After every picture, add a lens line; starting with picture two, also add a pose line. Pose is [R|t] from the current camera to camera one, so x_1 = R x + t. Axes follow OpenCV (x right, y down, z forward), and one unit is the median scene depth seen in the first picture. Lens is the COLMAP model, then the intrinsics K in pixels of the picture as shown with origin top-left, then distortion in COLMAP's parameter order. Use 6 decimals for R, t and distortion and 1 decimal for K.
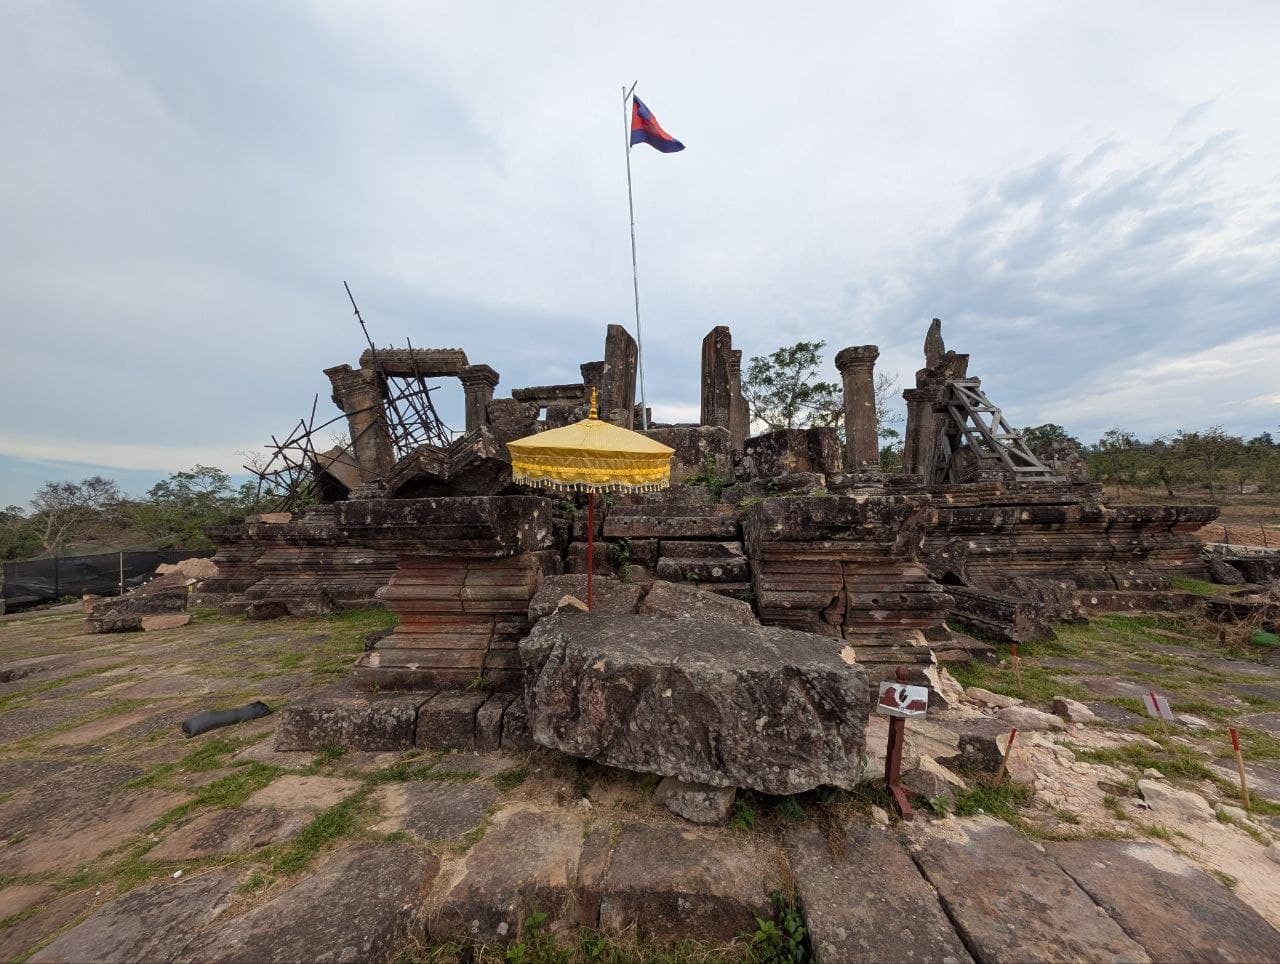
lens RADIAL K [[456.0, 0, 637.2], [0, 456.0, 479.4], [0, 0, 1]] dist [0.010415, -0.004516]
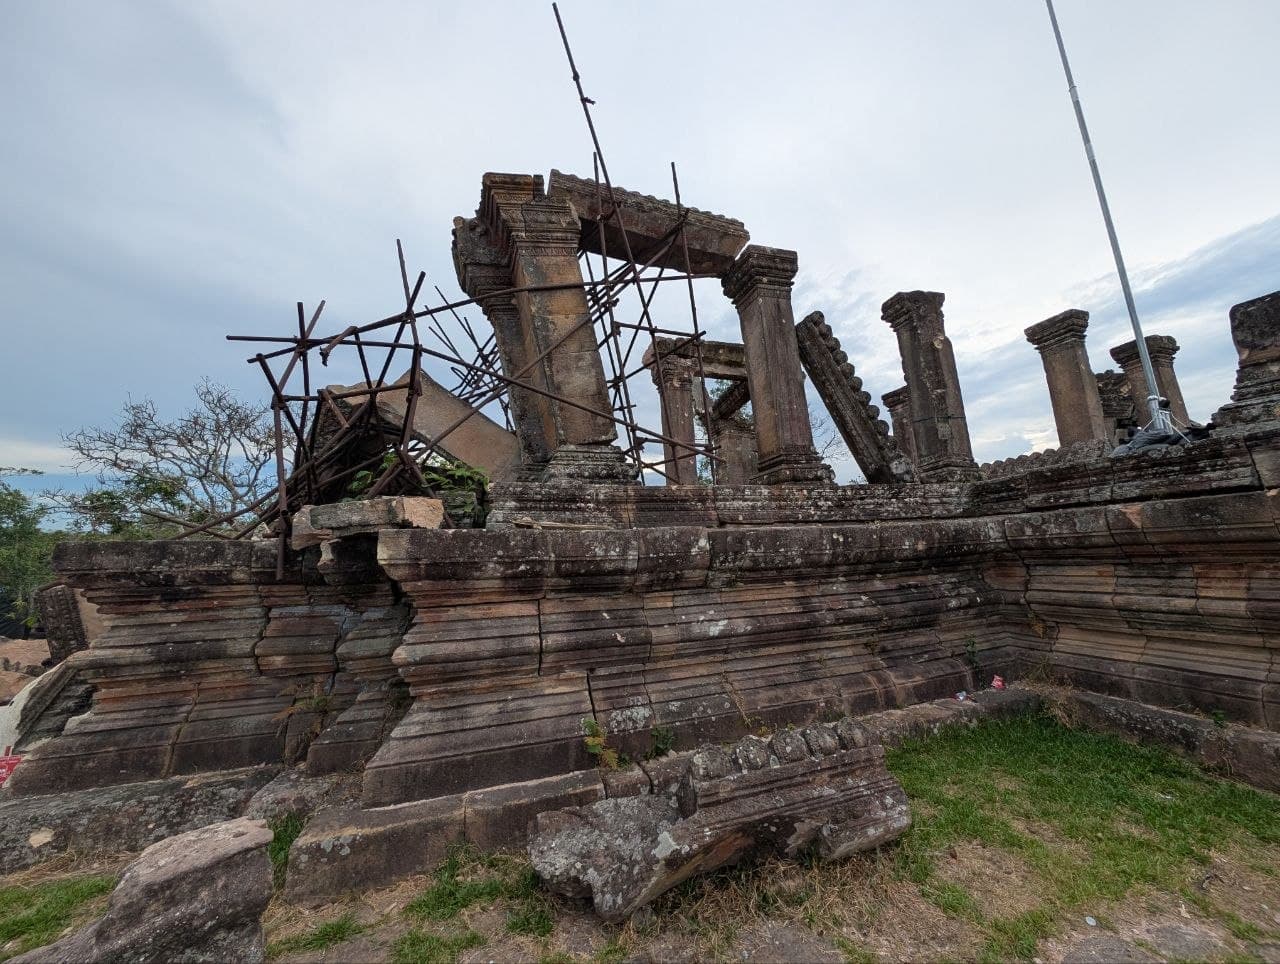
lens RADIAL K [[456.0, 0, 637.2], [0, 456.0, 479.4], [0, 0, 1]] dist [0.010415, -0.004516]
pose [[0.907318, 0.065564, 0.415301, -0.817704], [-0.030958, 0.995503, -0.089527, 0.088851], [-0.419304, 0.068373, 0.905268, 0.660545]]
